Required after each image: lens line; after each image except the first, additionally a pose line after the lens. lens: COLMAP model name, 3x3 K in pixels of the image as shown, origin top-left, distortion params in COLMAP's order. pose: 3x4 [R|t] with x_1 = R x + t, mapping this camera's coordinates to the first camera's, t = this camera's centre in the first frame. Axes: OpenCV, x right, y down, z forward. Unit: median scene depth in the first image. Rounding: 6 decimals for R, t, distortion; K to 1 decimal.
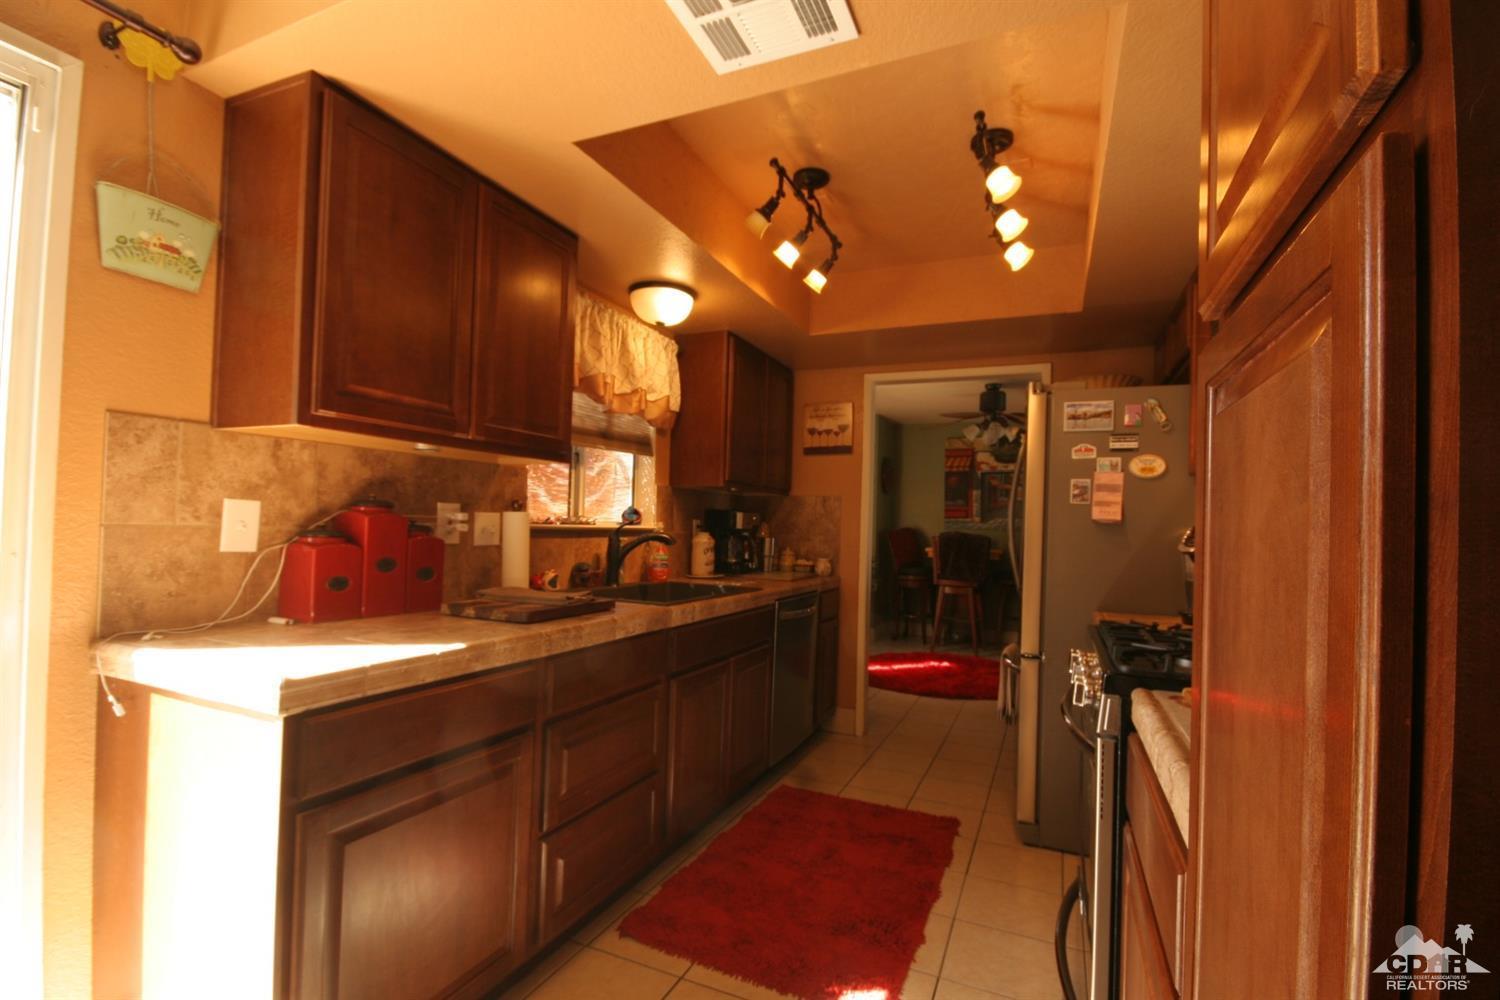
lens RADIAL K [[687.5, 0, 756.1], [0, 687.5, 514.3], [0, 0, 1]] dist [0.003415, -0.010178]
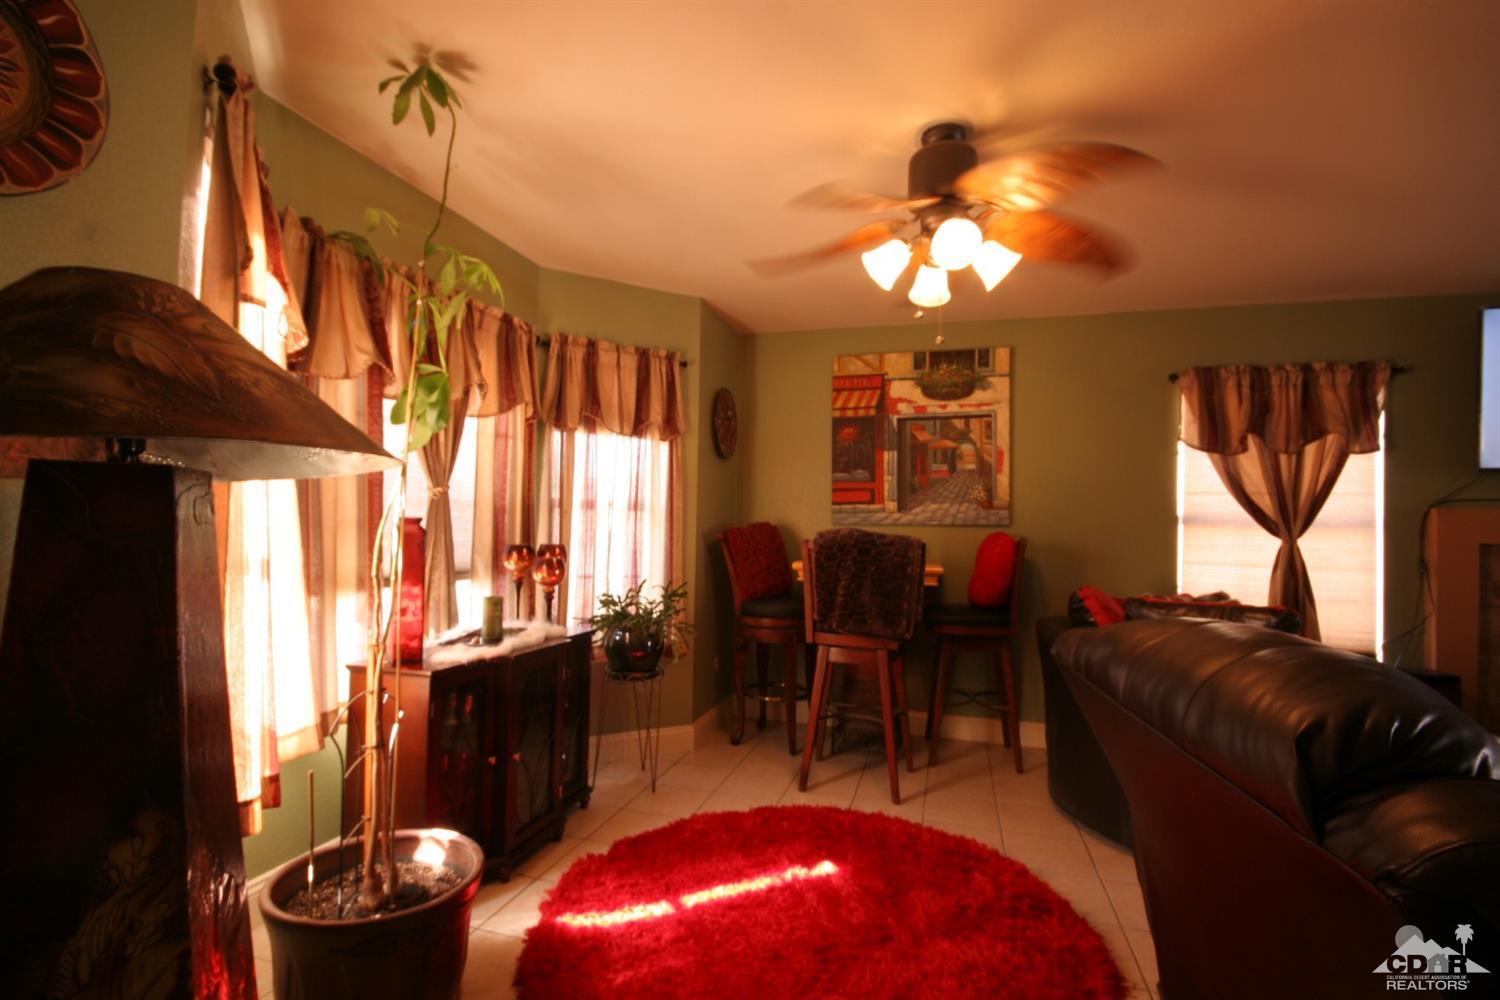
lens RADIAL K [[687.5, 0, 756.0], [0, 687.5, 516.1], [0, 0, 1]] dist [0.003415, -0.010178]
pose [[0.990605, -0.006078, 0.136620, 0.263099], [0.005295, 0.999967, 0.006099, 0.021048], [-0.136653, -0.005319, 0.990605, 0.884091]]
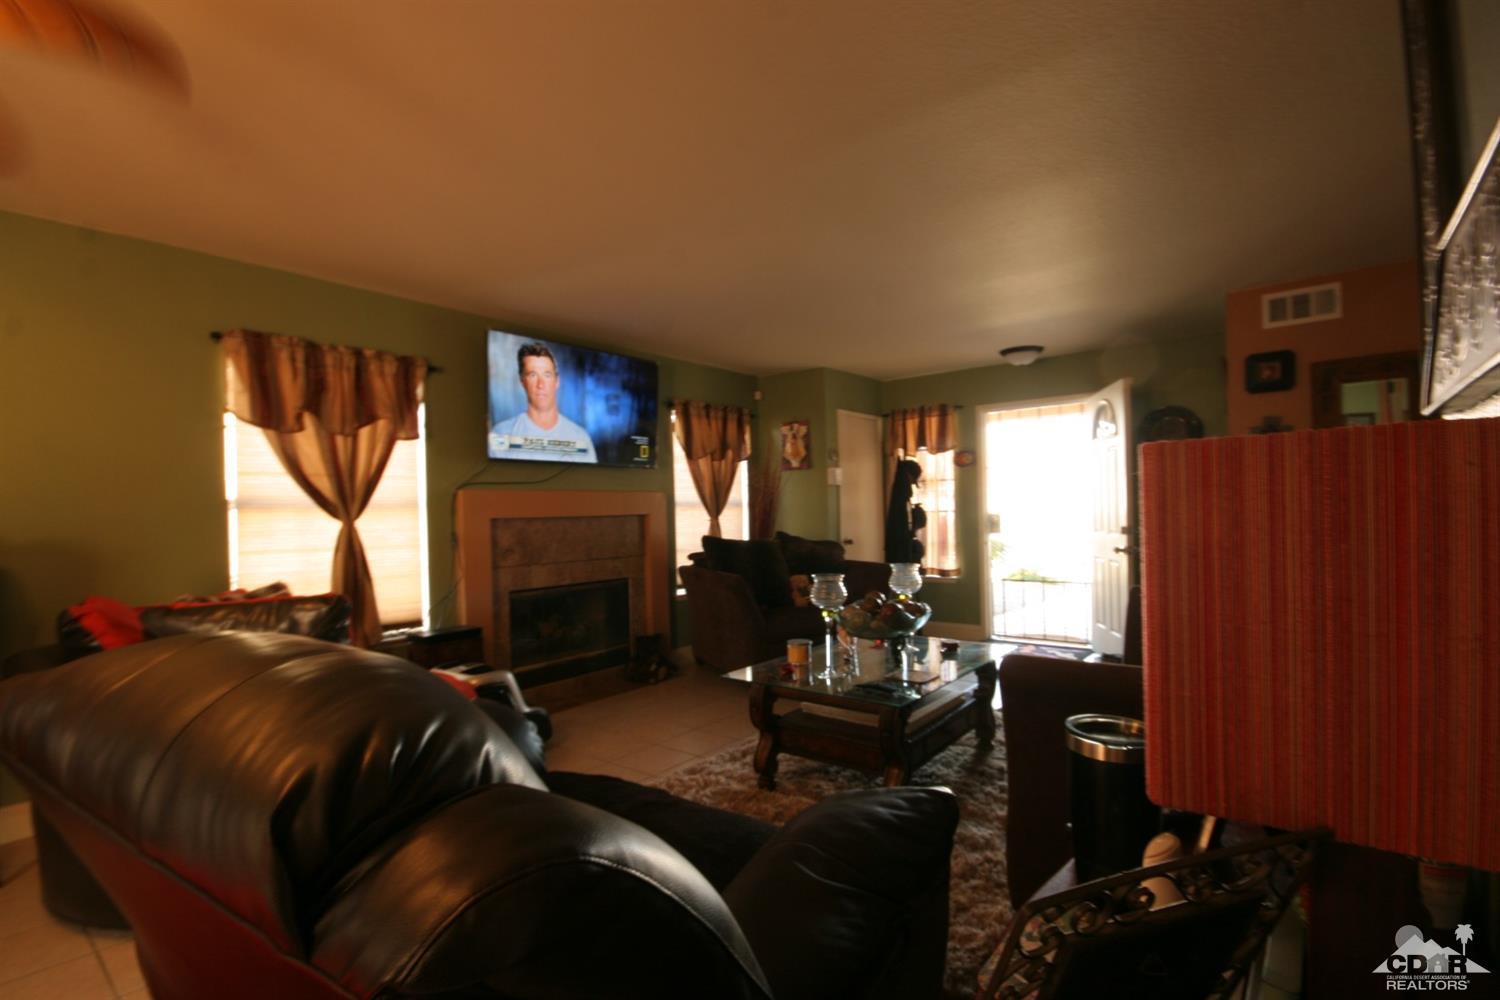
lens RADIAL K [[687.5, 0, 733.0], [0, 687.5, 515.2], [0, 0, 1]] dist [0.003415, -0.010178]
pose [[0.278440, -0.038871, 0.959667, 0.348410], [0.015013, 0.999235, 0.036118, 0.027080], [-0.960336, 0.004350, 0.278810, 0.939191]]
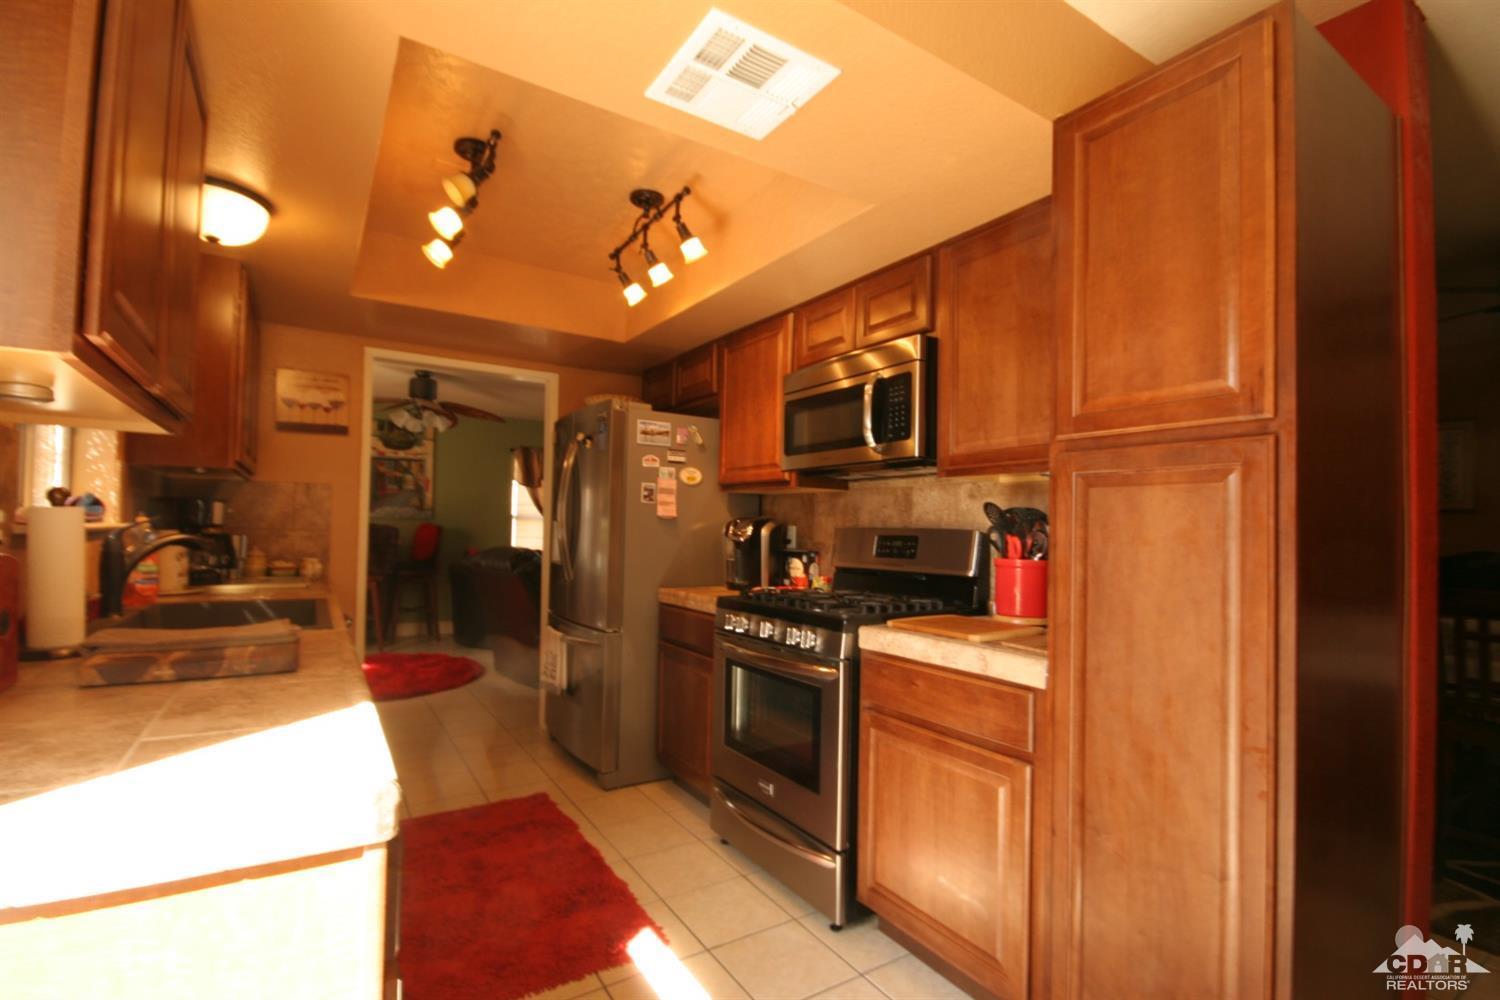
lens RADIAL K [[687.5, 0, 747.6], [0, 687.5, 514.7], [0, 0, 1]] dist [0.003415, -0.010178]
pose [[0.551946, -0.001629, 0.833878, -0.299698], [-0.017321, 0.999760, 0.013418, -0.008713], [-0.833700, -0.021850, 0.551786, 0.102795]]
